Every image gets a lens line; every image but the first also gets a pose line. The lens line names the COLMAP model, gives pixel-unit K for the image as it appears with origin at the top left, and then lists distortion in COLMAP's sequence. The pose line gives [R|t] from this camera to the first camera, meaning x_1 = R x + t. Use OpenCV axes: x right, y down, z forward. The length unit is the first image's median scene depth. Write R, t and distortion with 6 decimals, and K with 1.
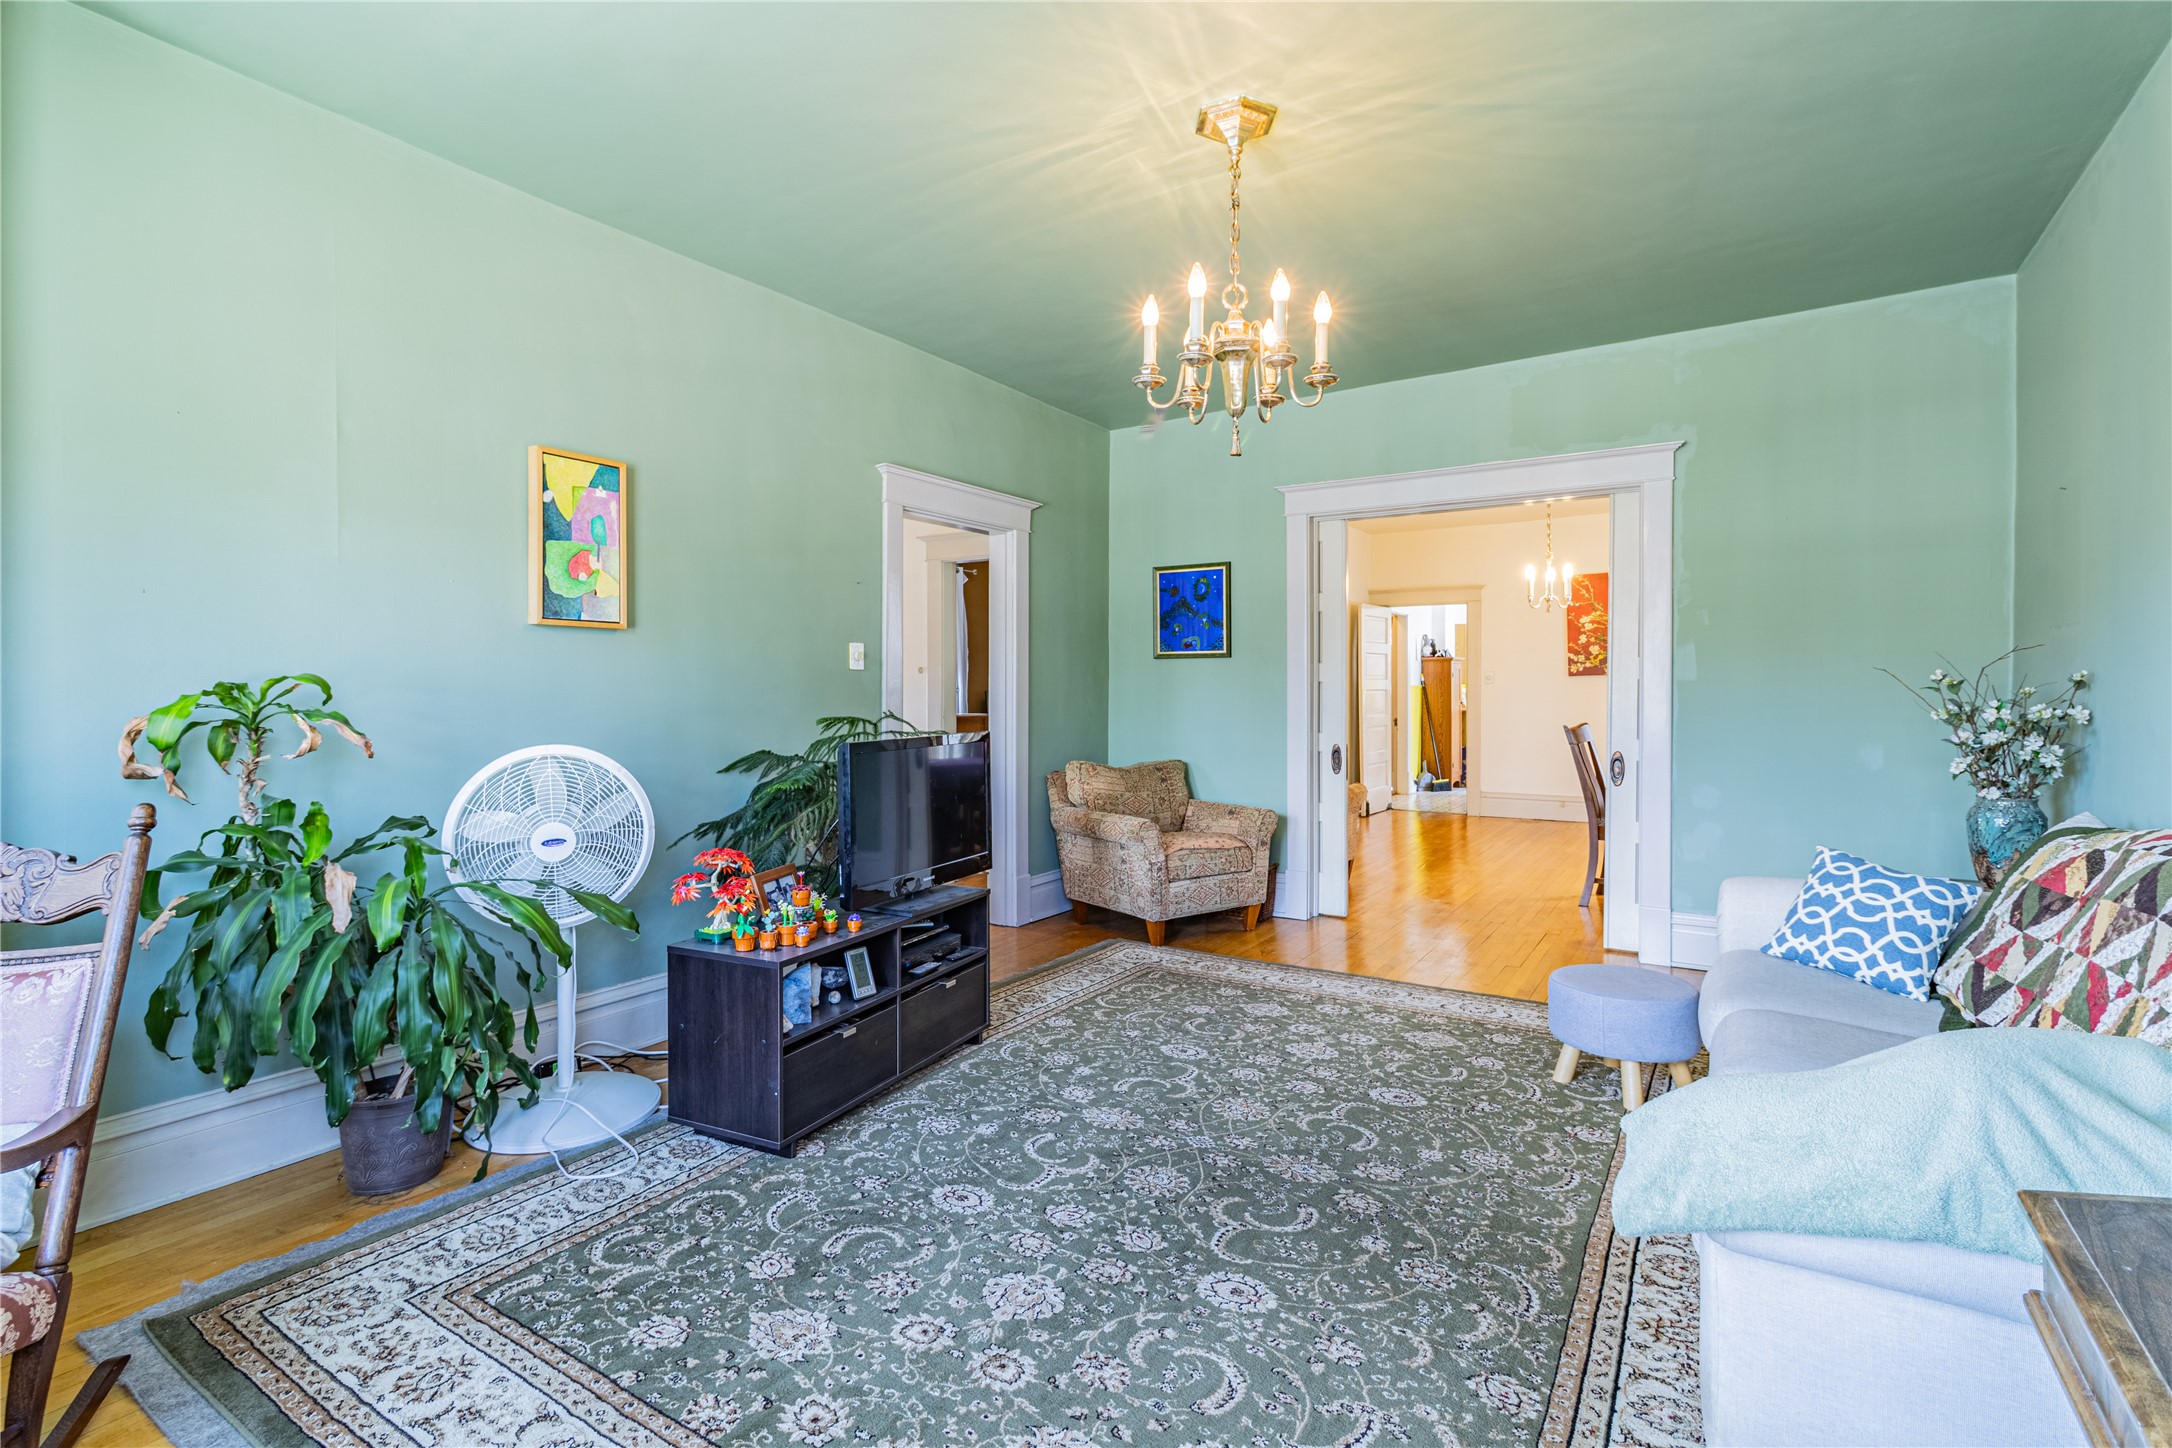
lens RADIAL K [[998.5, 0, 1092.1], [0, 998.5, 694.2], [0, 0, 1]] dist [0.003027, 0.001092]
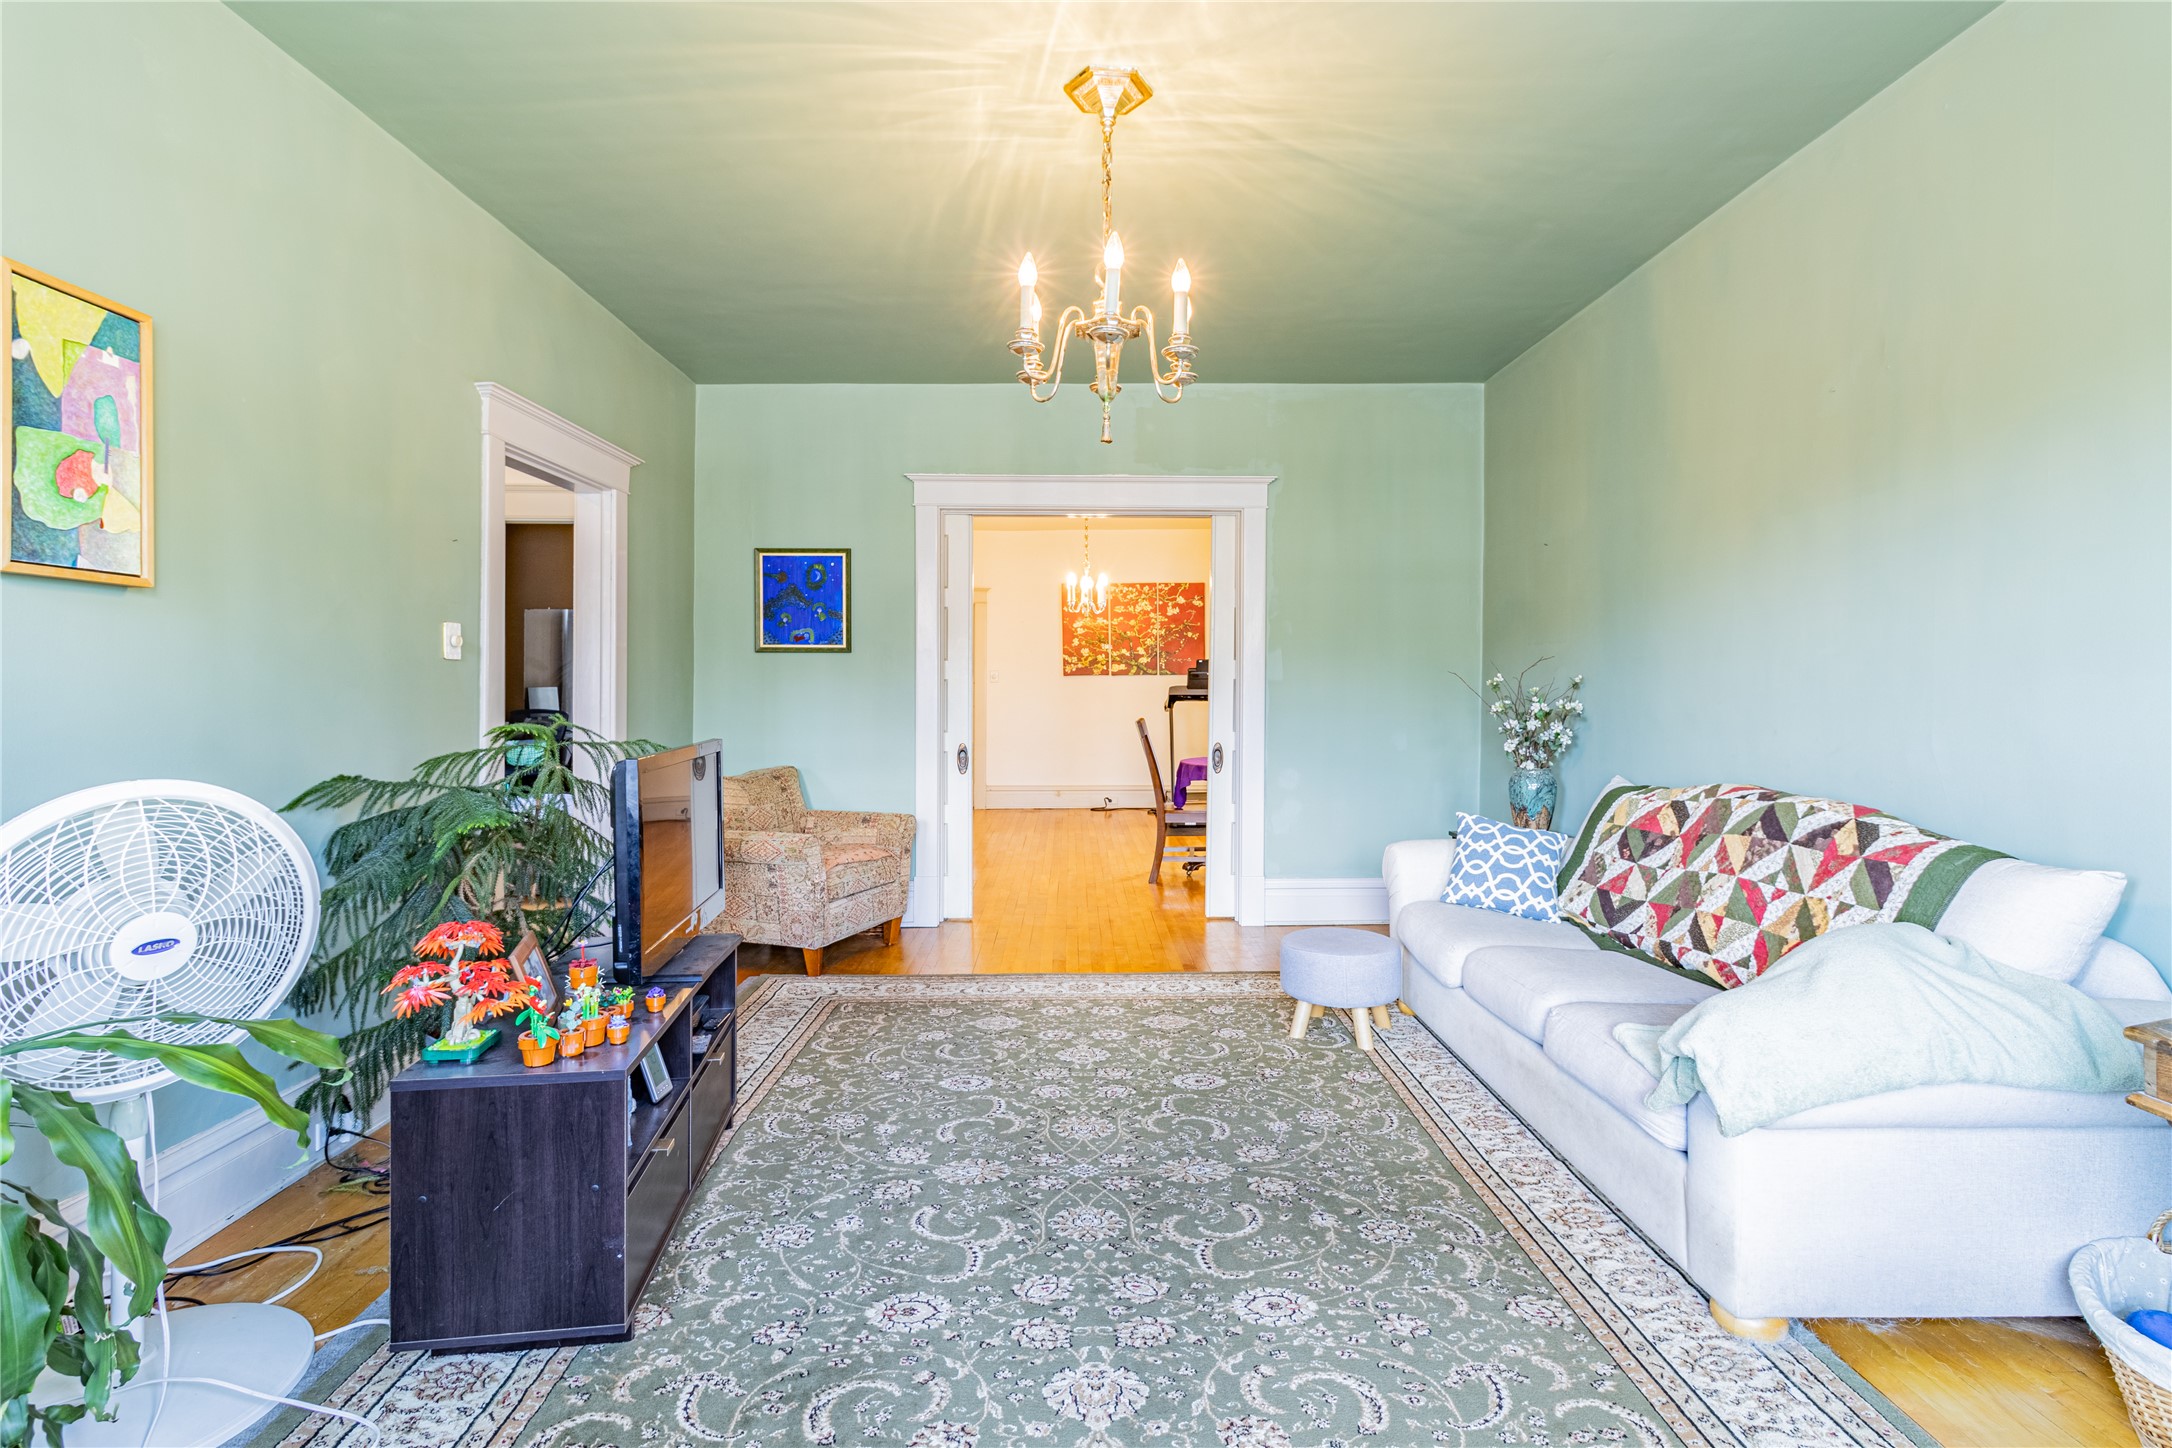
lens RADIAL K [[1015.5, 0, 1099.5], [0, 1015.5, 693.7], [0, 0, 1]] dist [0.002758, 0.001098]
pose [[0.837035, -0.001437, 0.547148, -0.347244], [0.000635, 0.999998, 0.001655, -0.000569], [-0.547149, -0.001038, 0.837034, 0.170009]]
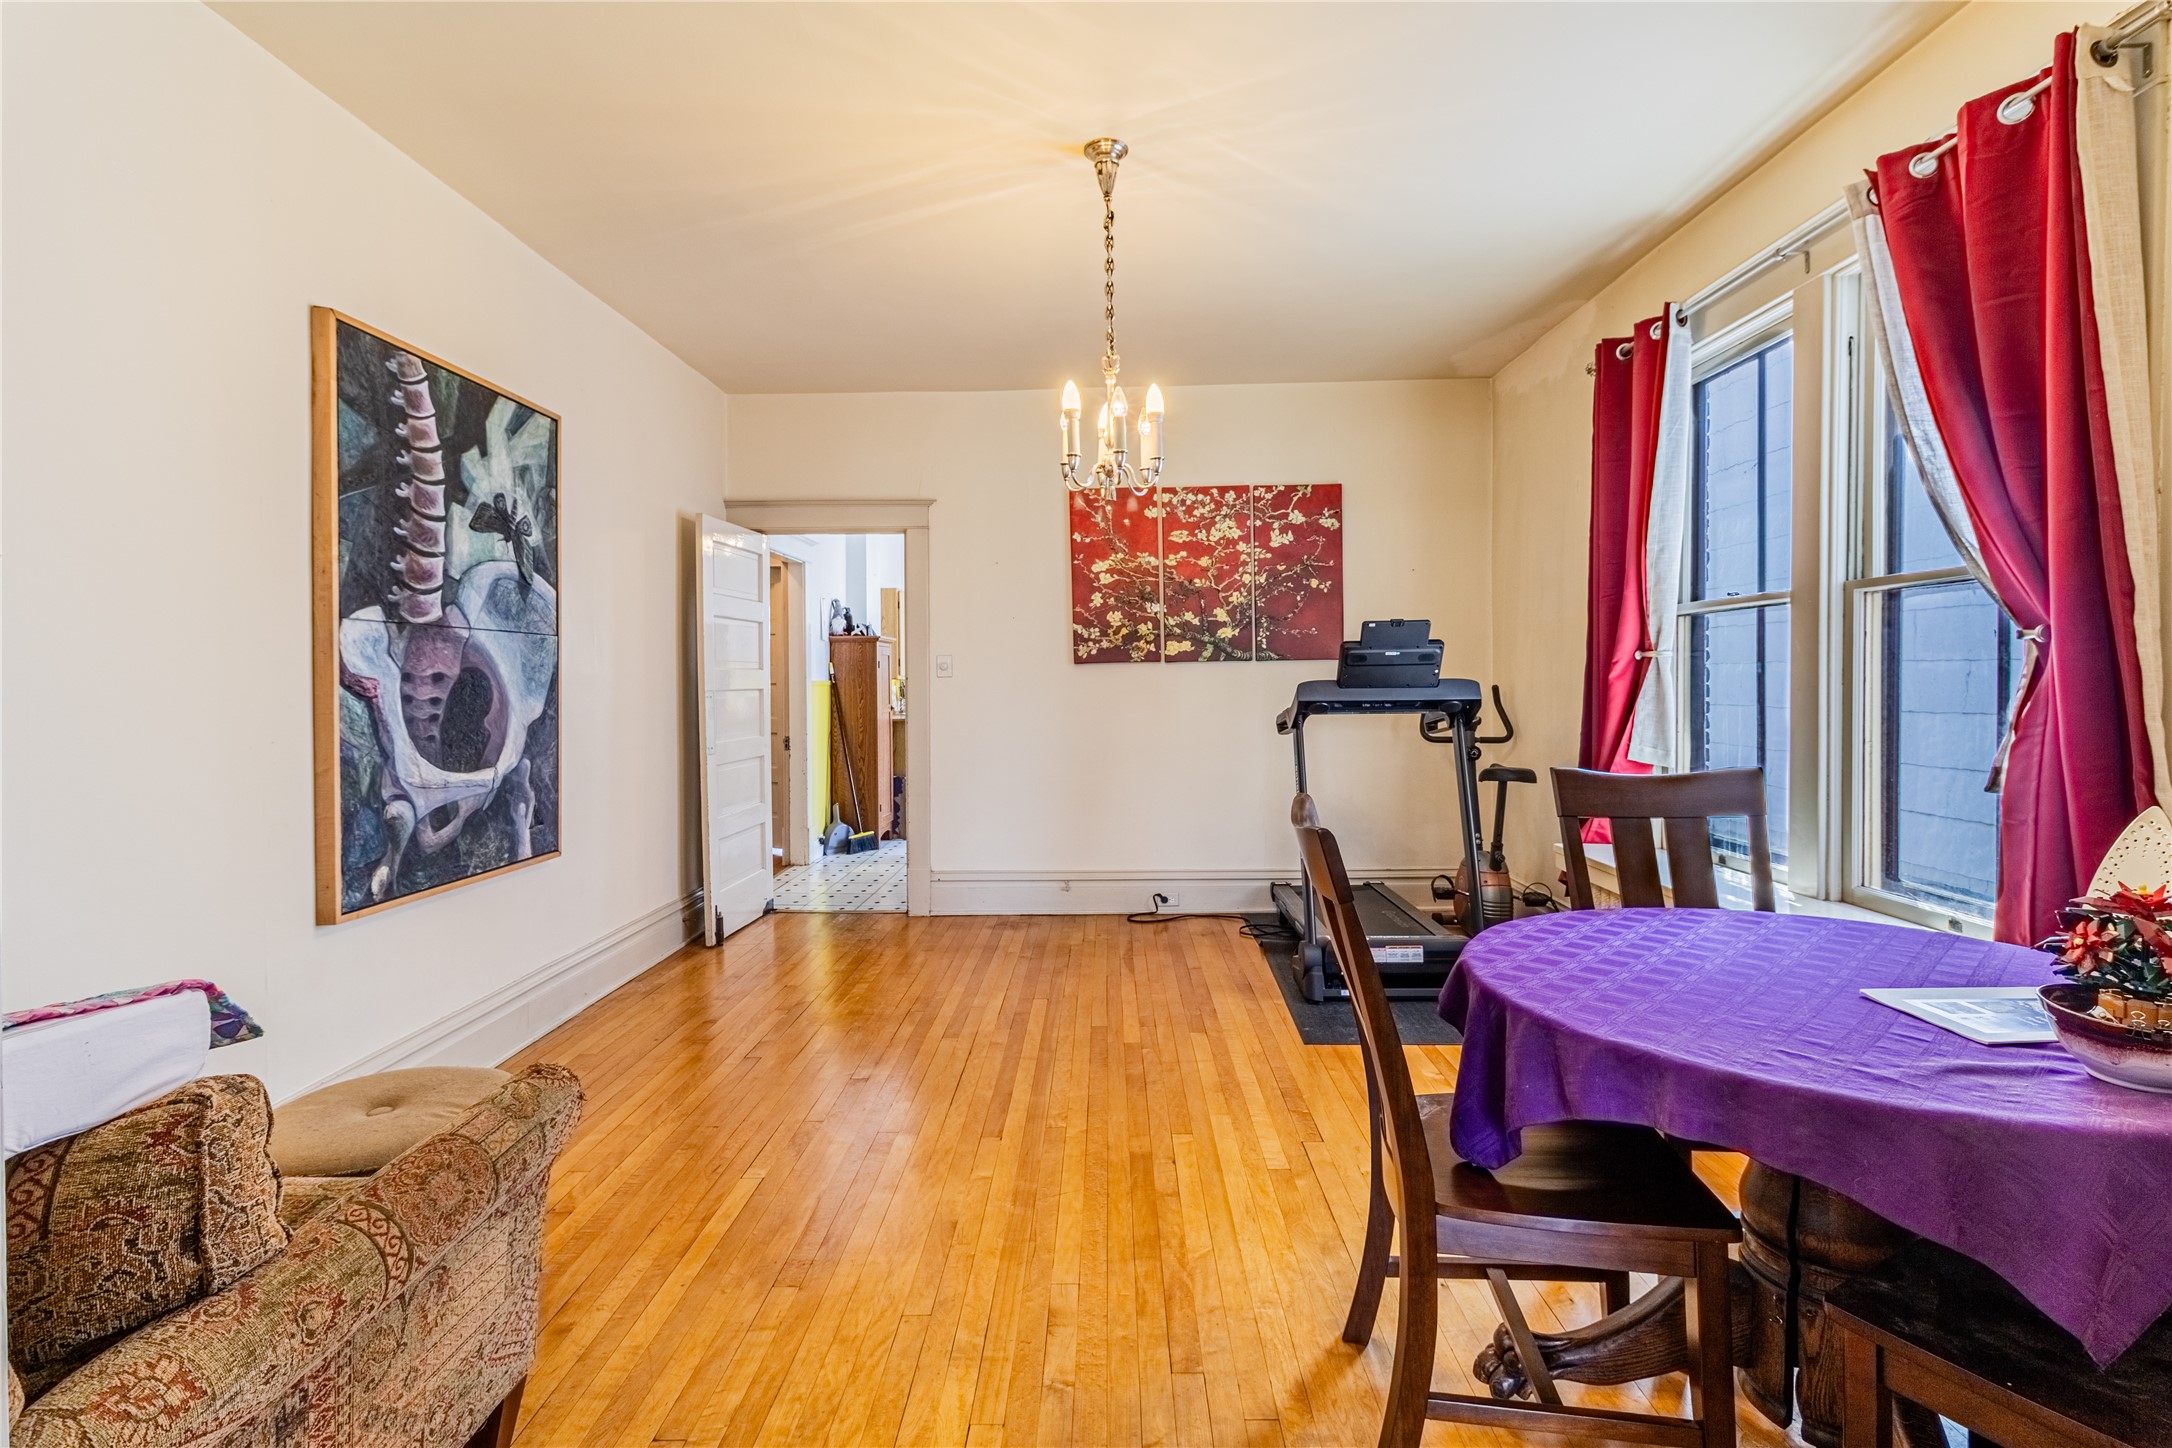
lens RADIAL K [[1015.5, 0, 1099.5], [0, 1015.5, 693.7], [0, 0, 1]] dist [0.002758, 0.001098]
pose [[0.842879, -0.011287, 0.537985, 0.606600], [0.008927, 0.999936, 0.006993, -0.016513], [-0.538029, -0.001092, 0.842925, 1.748145]]
